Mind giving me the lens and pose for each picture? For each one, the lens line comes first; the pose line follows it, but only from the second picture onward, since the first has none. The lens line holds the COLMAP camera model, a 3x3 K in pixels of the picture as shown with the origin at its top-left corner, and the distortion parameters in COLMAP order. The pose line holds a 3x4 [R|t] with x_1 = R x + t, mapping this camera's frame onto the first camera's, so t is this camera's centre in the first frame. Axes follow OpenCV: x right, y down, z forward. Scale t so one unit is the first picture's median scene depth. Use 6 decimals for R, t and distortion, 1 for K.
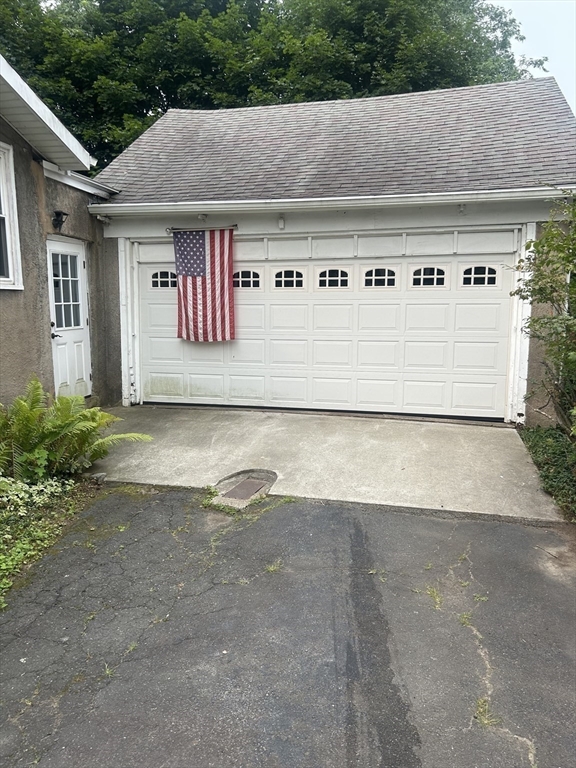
lens RADIAL K [[580.2, 0, 288.0], [0, 580.2, 384.0], [0, 0, 1]] dist [0.053348, -0.060326]
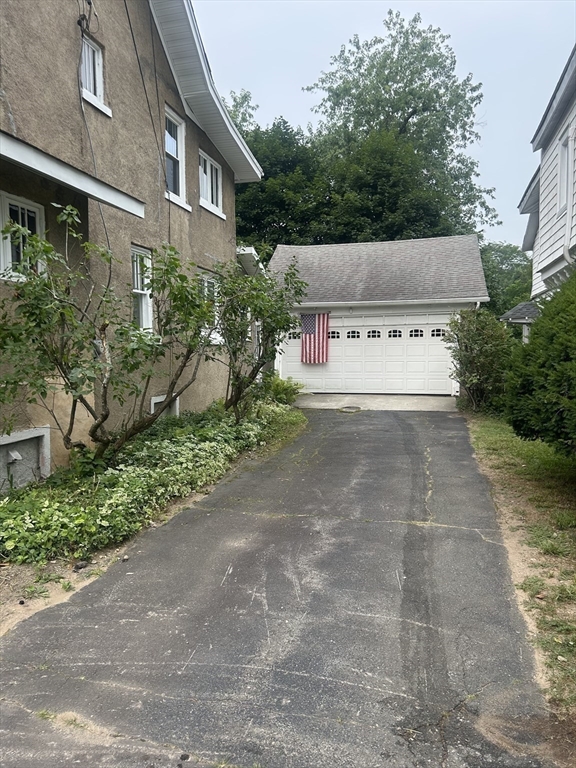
lens RADIAL K [[580.2, 0, 288.0], [0, 580.2, 384.0], [0, 0, 1]] dist [0.053348, -0.060326]
pose [[0.999947, -0.009629, -0.003741, -0.240291], [0.009293, 0.996654, -0.081206, 0.183076], [0.004510, 0.081167, 0.996690, -1.184966]]
